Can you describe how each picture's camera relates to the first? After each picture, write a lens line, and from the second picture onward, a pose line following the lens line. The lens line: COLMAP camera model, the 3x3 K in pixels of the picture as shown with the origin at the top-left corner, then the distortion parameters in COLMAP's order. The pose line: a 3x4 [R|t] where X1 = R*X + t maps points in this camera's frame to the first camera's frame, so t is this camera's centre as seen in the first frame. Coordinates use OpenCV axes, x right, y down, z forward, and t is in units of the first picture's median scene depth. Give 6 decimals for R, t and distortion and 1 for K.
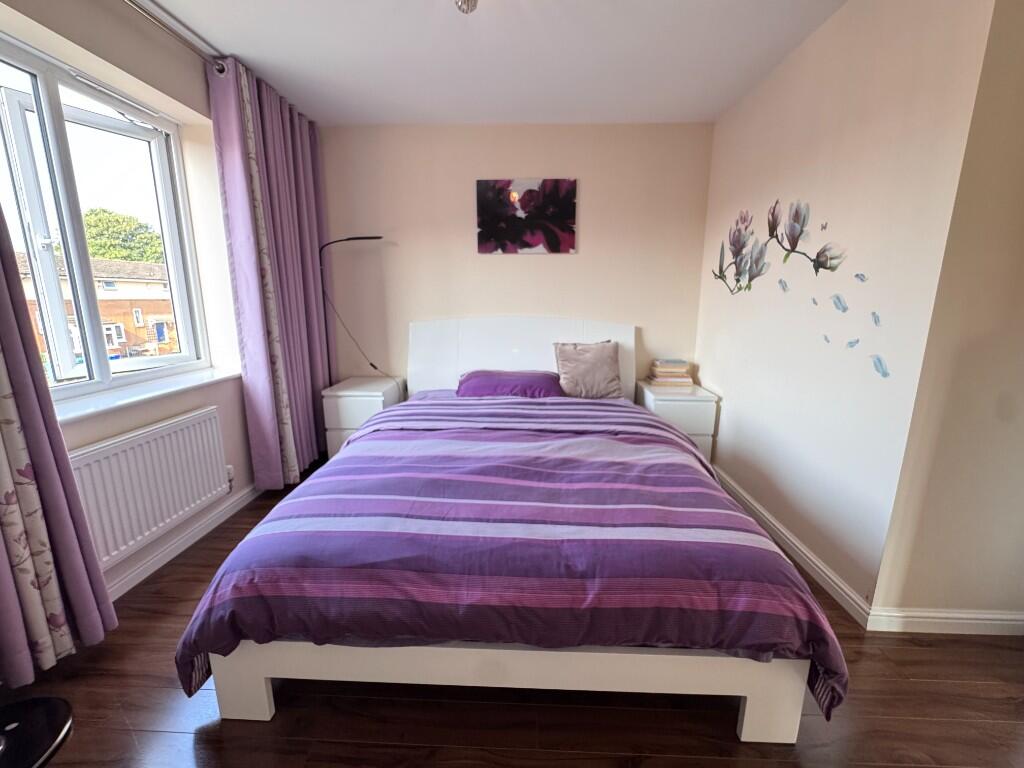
lens RADIAL K [[413.6, 0, 513.4], [0, 413.6, 382.3], [0, 0, 1]] dist [-0.004514, 0.000051]
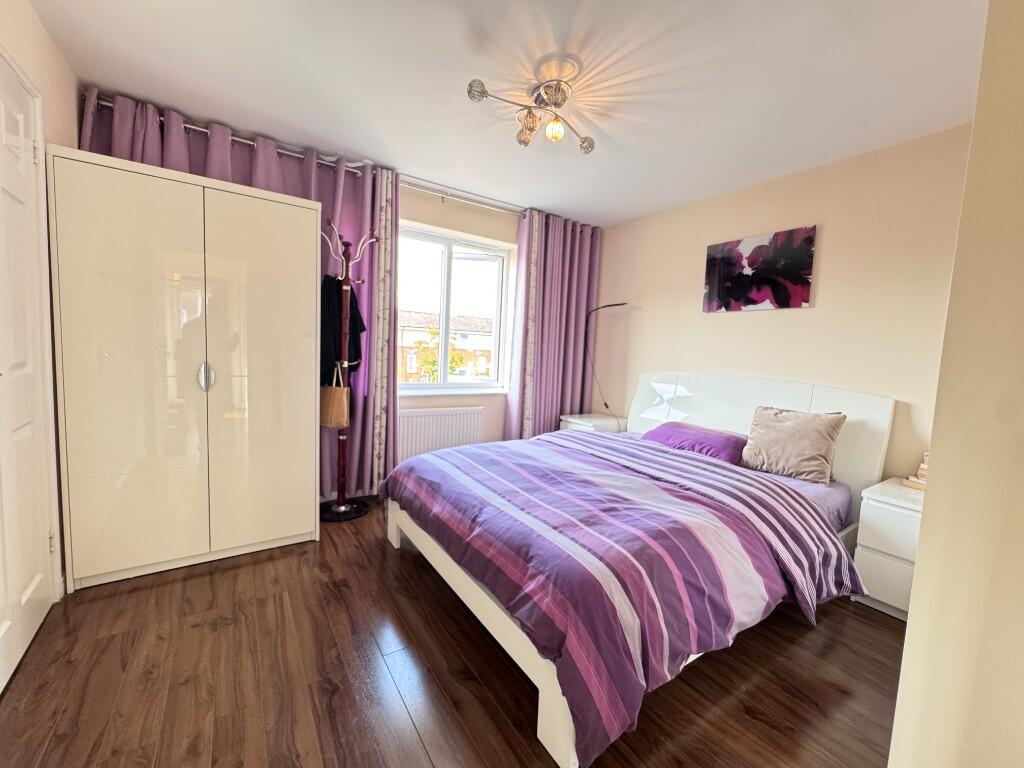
lens RADIAL K [[413.6, 0, 513.6], [0, 413.6, 383.4], [0, 0, 1]] dist [-0.004514, 0.000051]
pose [[0.589287, 0.091400, -0.802737, 0.616312], [-0.207897, 0.977277, -0.041343, 0.005371], [0.780717, 0.191249, 0.594899, 0.055284]]
